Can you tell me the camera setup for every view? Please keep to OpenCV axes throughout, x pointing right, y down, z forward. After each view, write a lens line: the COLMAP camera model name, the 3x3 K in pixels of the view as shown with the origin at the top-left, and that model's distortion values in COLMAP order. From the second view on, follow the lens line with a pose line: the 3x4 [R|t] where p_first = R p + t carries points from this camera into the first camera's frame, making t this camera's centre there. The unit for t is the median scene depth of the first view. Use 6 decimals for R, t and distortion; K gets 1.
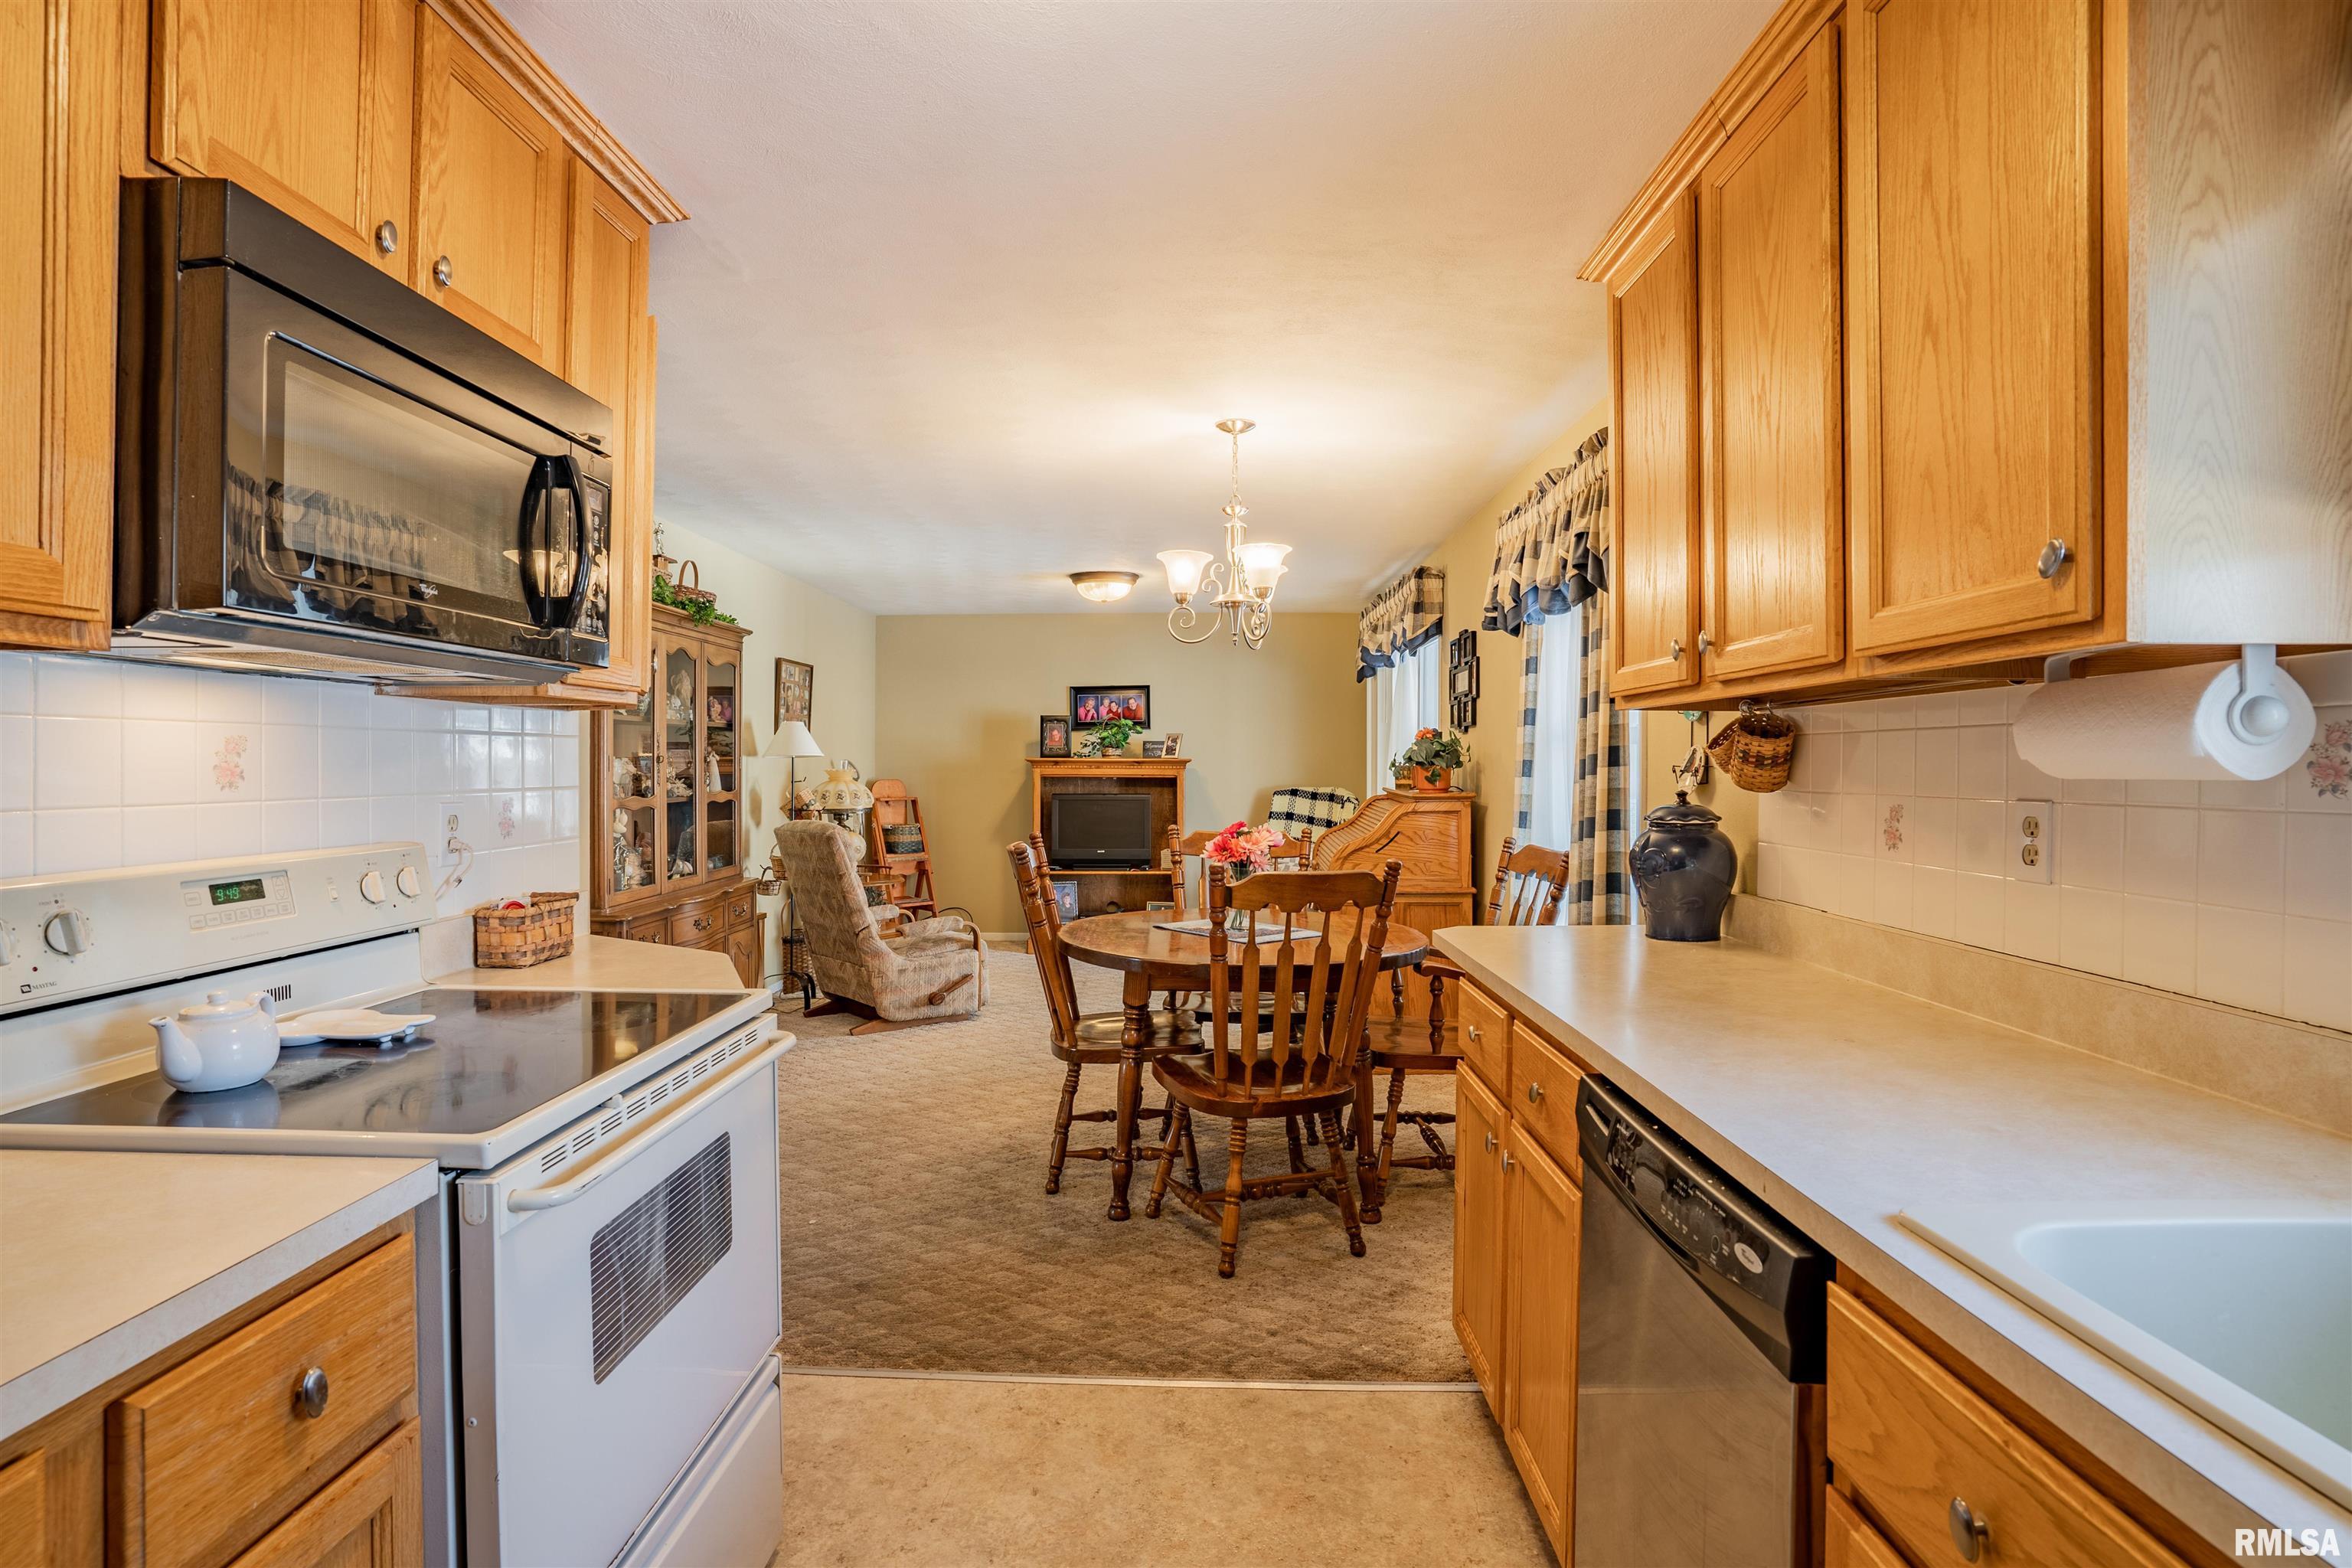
lens RADIAL K [[1166.6, 0, 1176.1], [0, 1166.6, 773.2], [0, 0, 1]] dist [-0.076084, 0.032874]
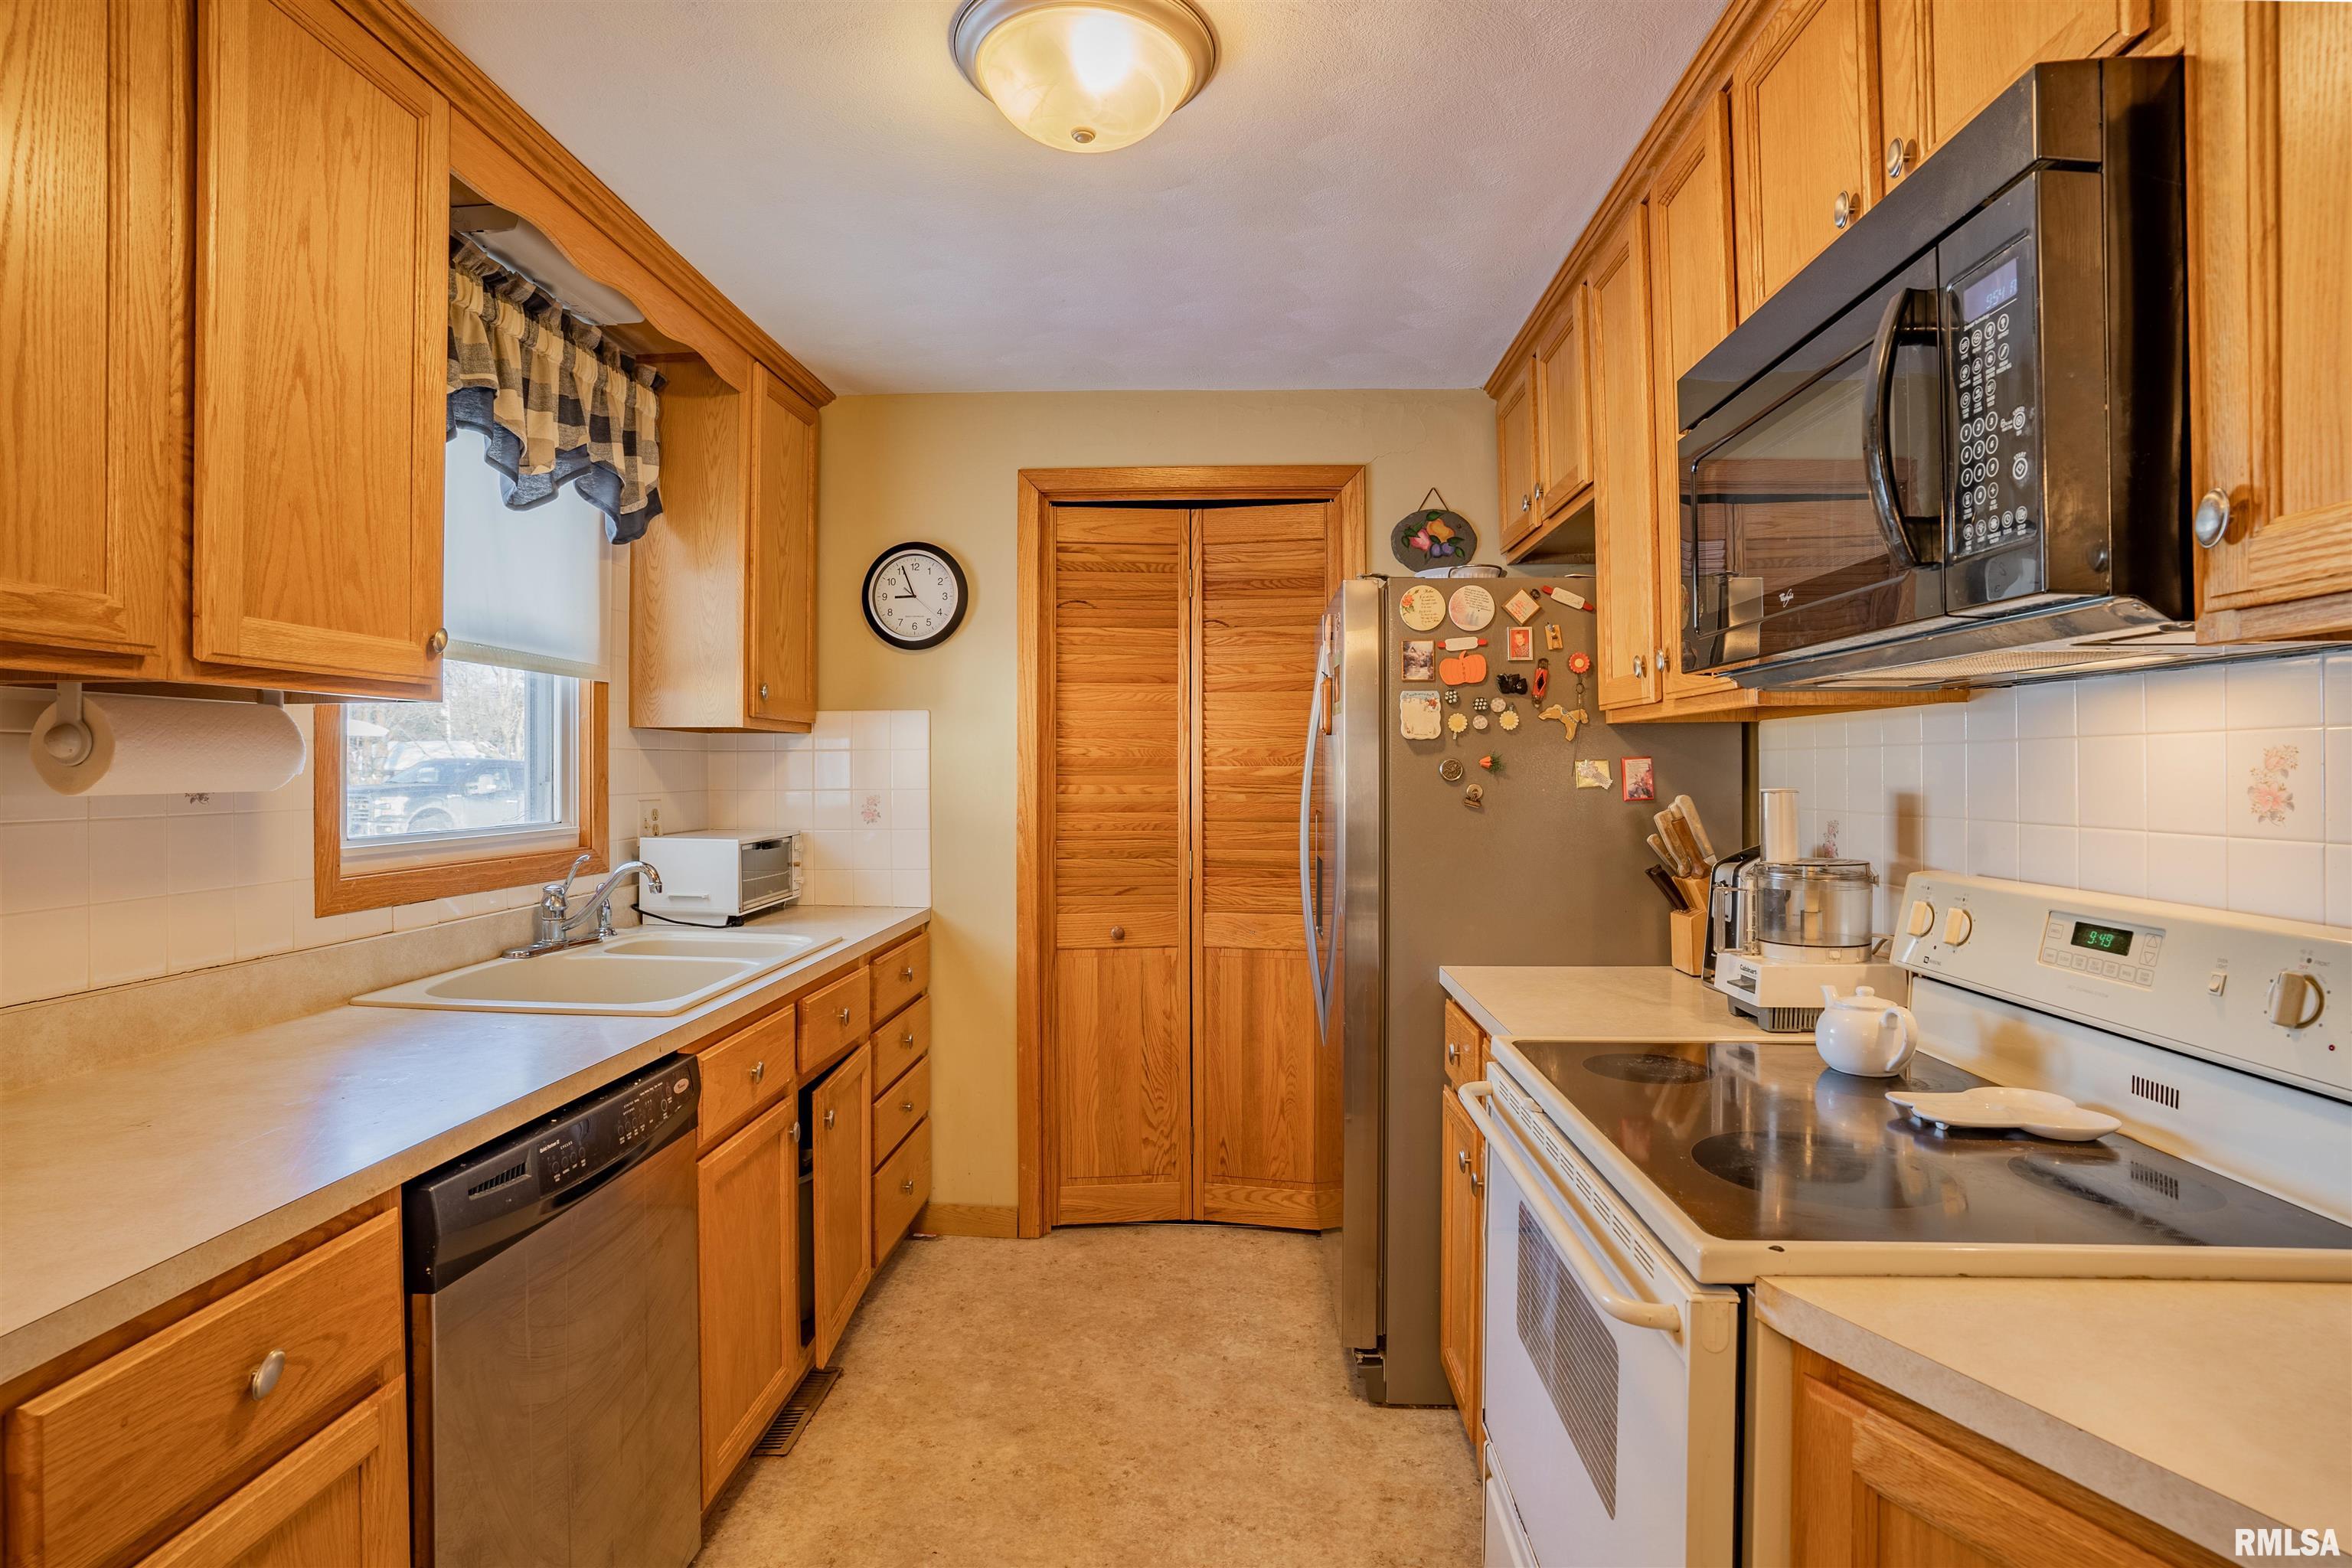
lens RADIAL K [[1185.4, 0, 1156.5], [0, 1185.4, 765.8], [0, 0, 1]] dist [-0.080808, 0.040578]
pose [[-0.998785, -0.000888, 0.049264, -0.032122], [-0.000748, 0.999996, 0.002858, -0.004288], [-0.049267, 0.002818, -0.998782, 0.336220]]
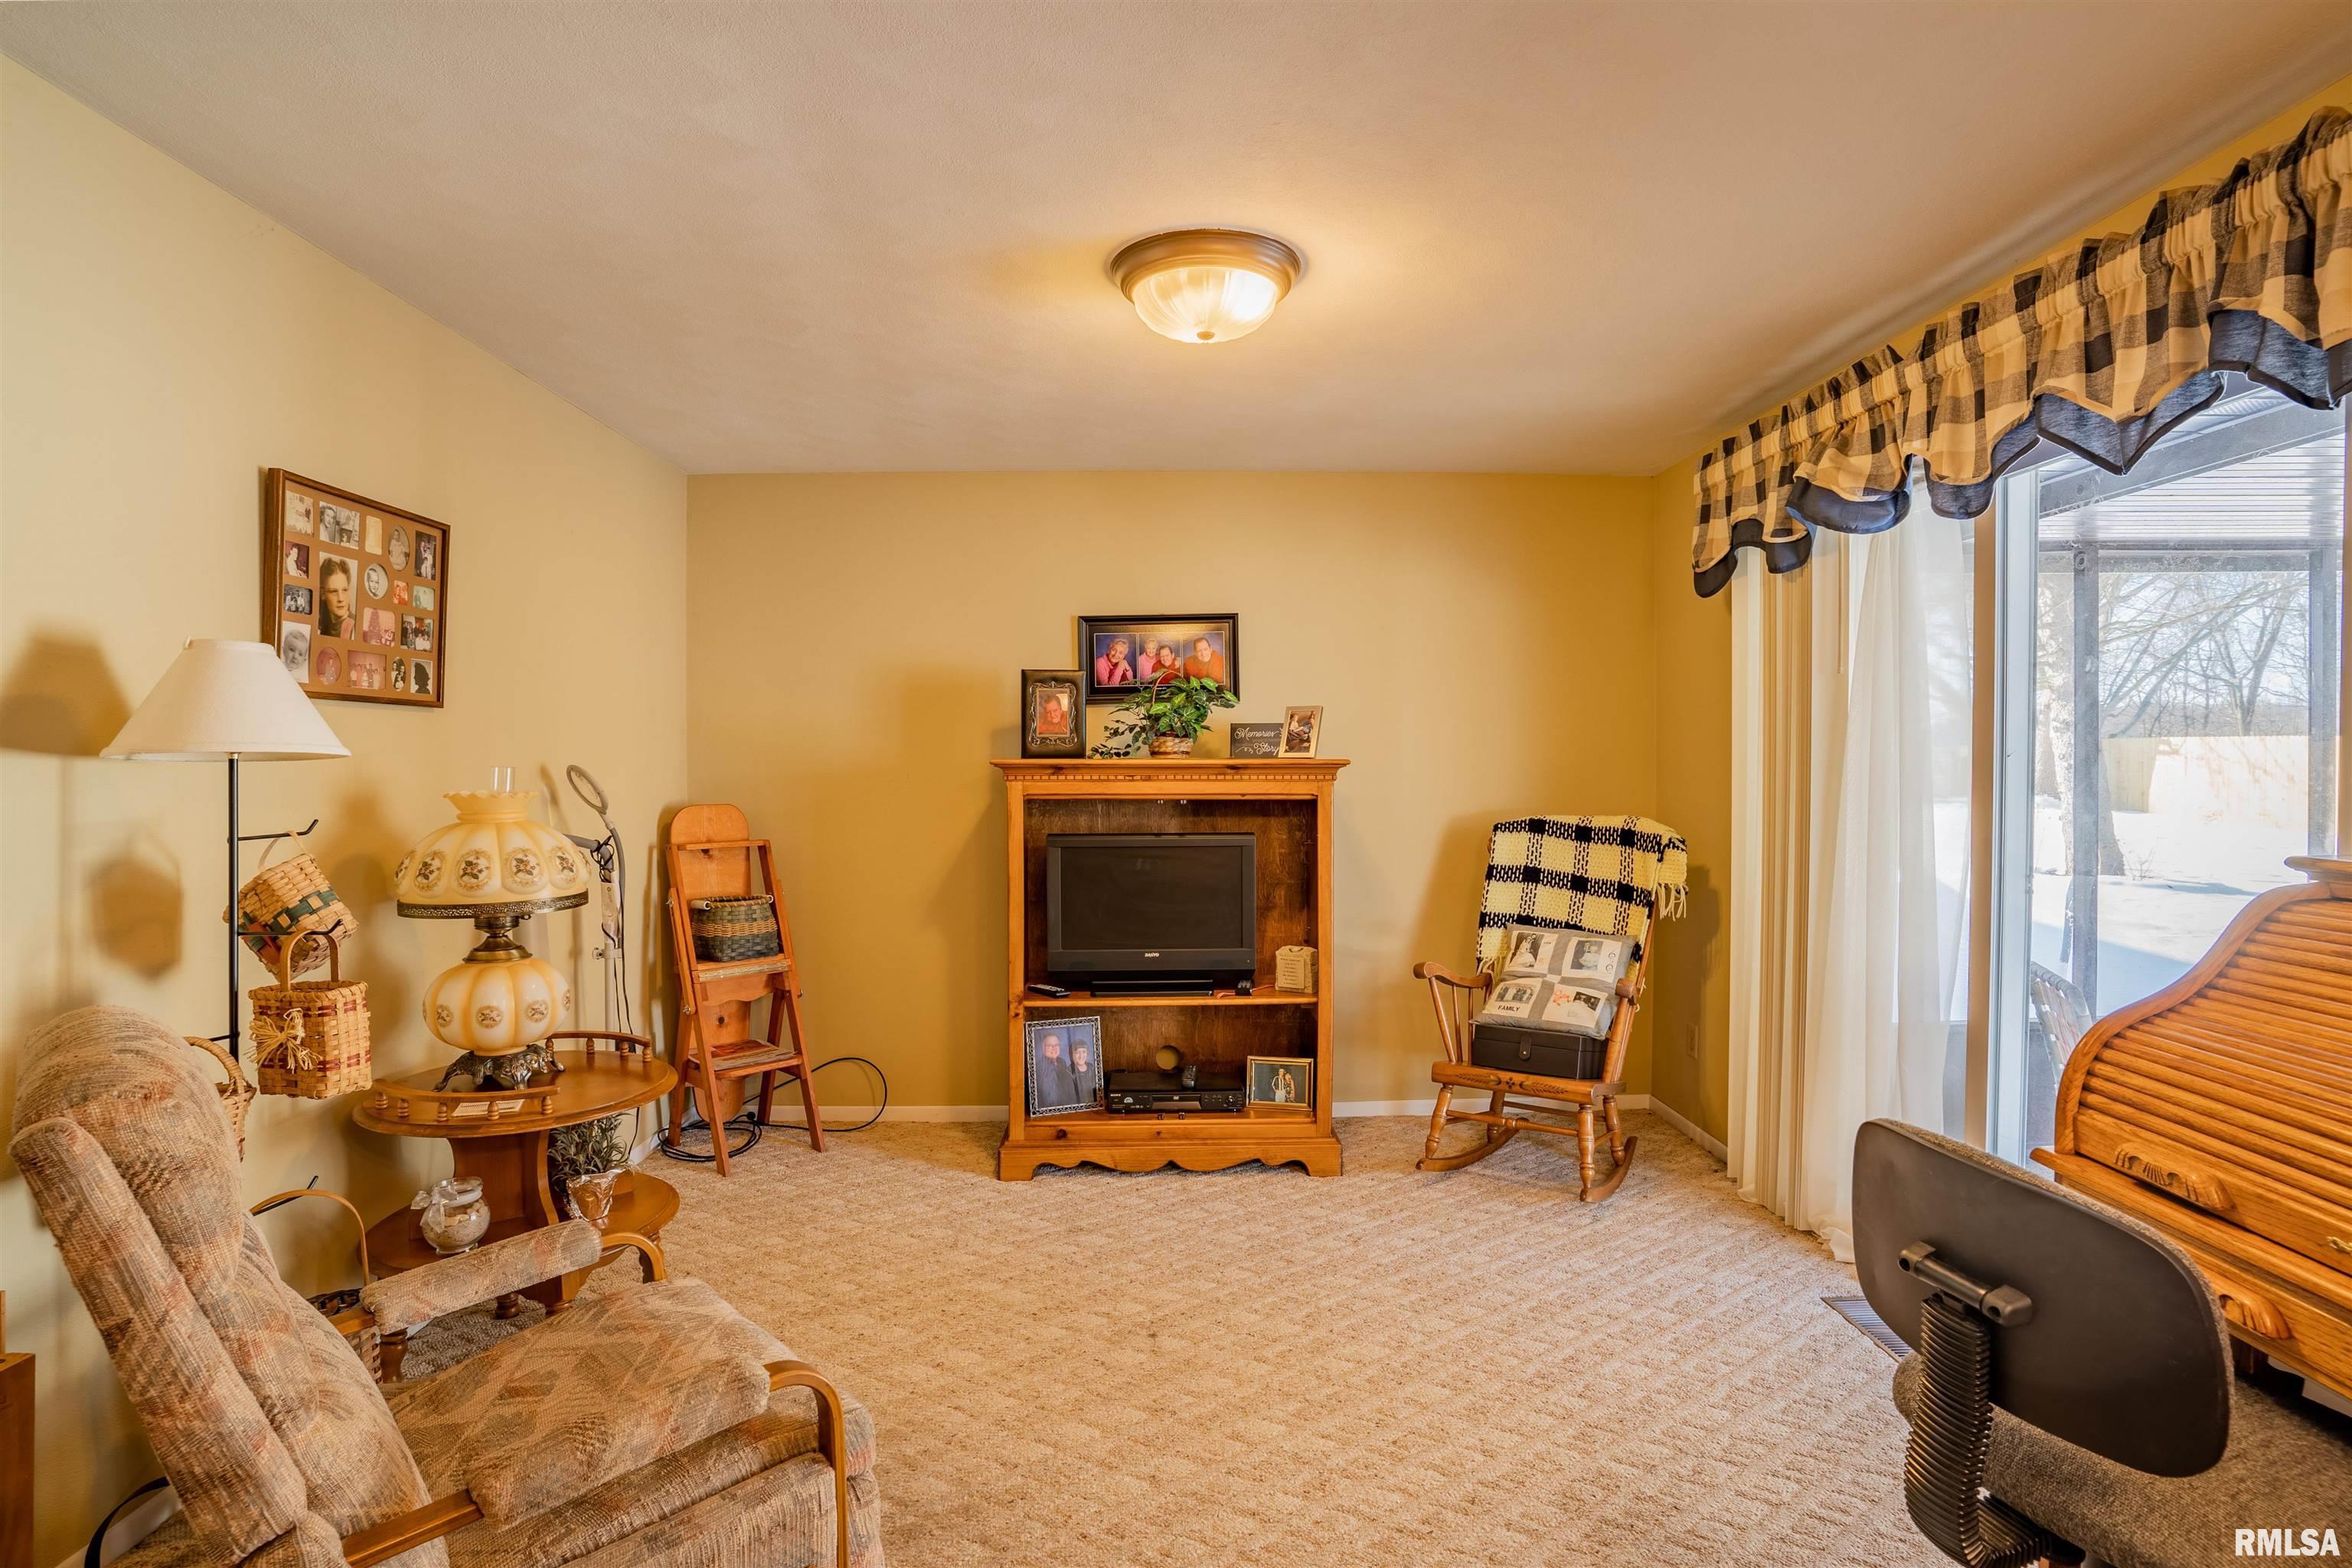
lens RADIAL K [[1171.0, 0, 1181.2], [0, 1171.0, 789.9], [0, 0, 1]] dist [-0.042498, 0.016122]
pose [[0.999259, -0.006684, 0.037917, -0.069785], [0.006231, 0.999908, 0.012060, -0.005880], [-0.037994, -0.011815, 0.999208, 0.521120]]
